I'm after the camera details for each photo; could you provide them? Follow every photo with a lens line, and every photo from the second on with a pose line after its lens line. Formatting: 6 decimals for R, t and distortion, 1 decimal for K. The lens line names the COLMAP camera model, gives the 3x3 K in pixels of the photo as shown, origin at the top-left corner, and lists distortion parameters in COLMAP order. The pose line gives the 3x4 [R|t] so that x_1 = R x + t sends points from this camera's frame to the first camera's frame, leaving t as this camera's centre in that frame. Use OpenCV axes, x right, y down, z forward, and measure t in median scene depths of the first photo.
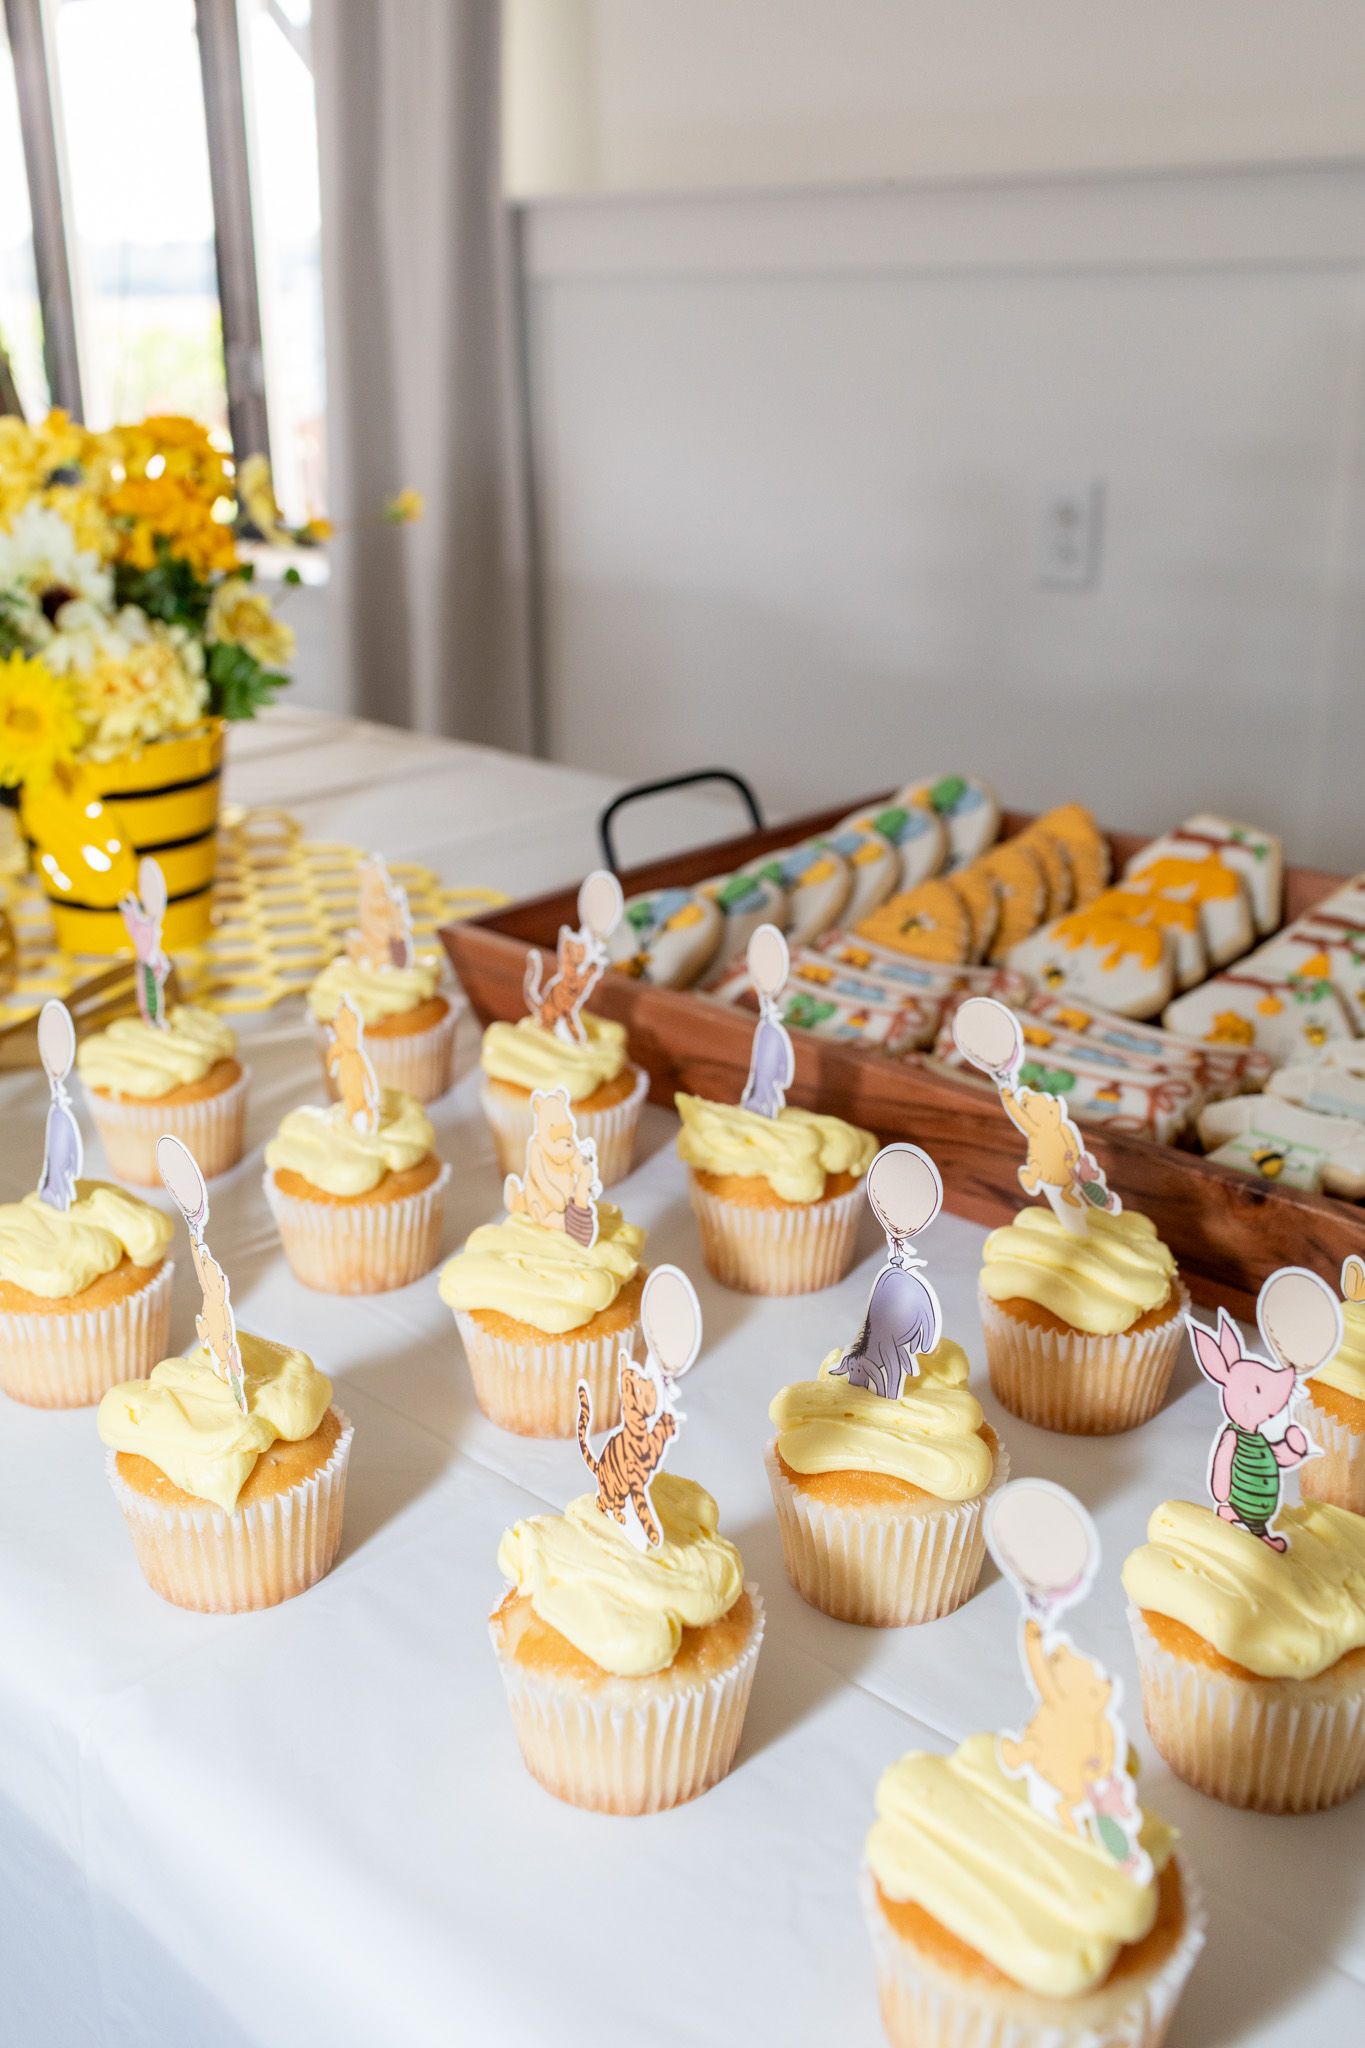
lens RADIAL K [[2014.7, 0, 682.5], [0, 2014.7, 1024.0], [0, 0, 1]] dist [-0.012313, 0.005695]
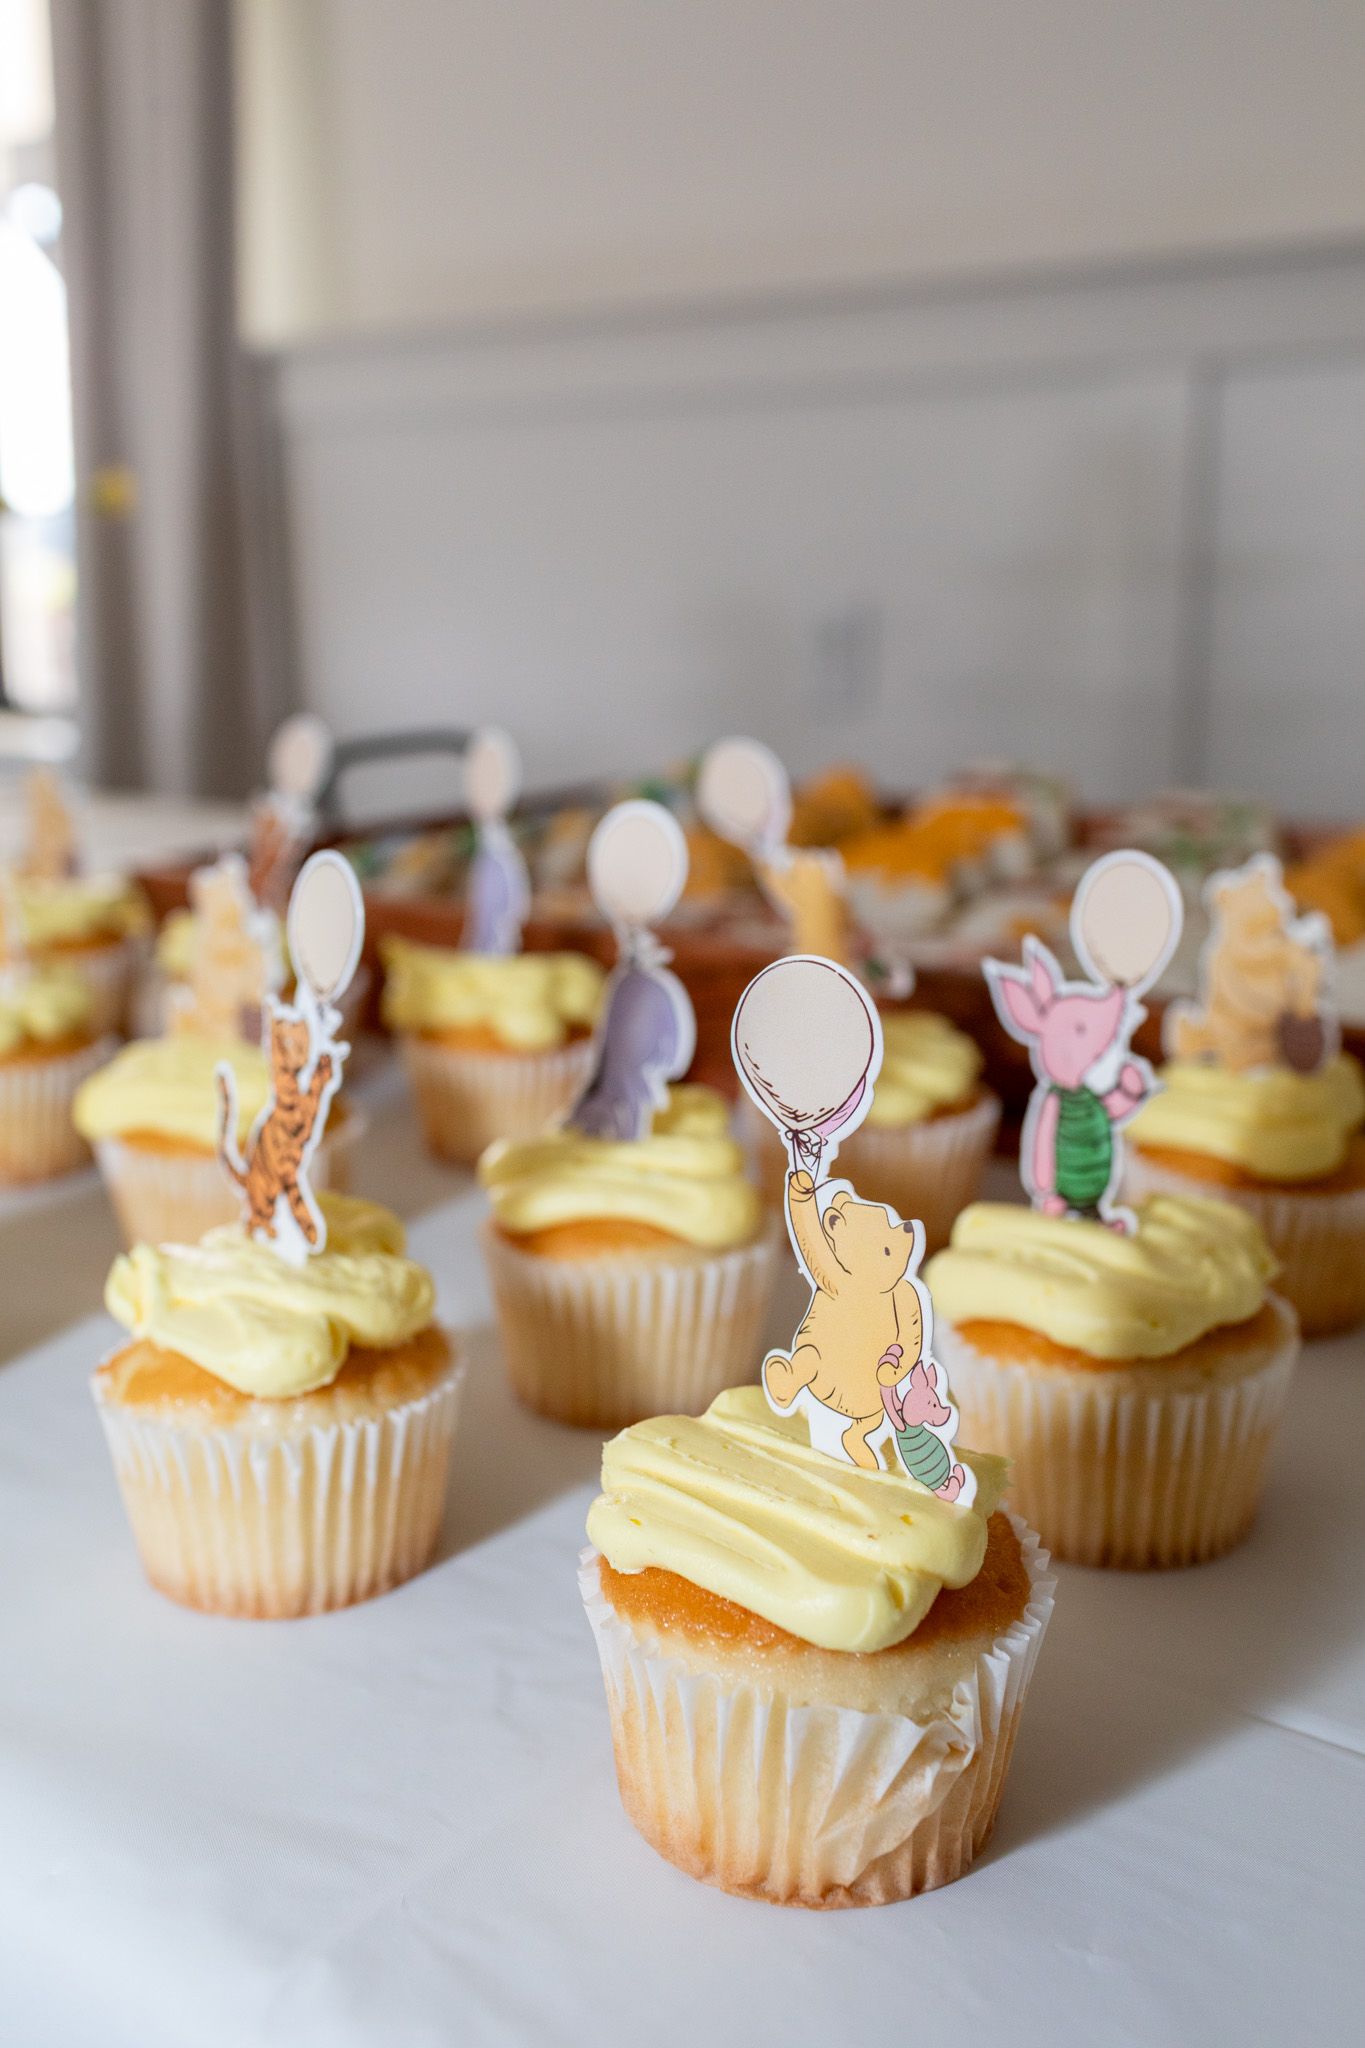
lens RADIAL K [[2058.2, 0, 682.5], [0, 2058.2, 1024.0], [0, 0, 1]] dist [0.017780, 0.014699]
pose [[0.994294, -0.023610, 0.104033, 0.045009], [0.036759, 0.991305, -0.126348, 0.277531], [-0.100145, 0.129451, 0.986516, 0.212121]]
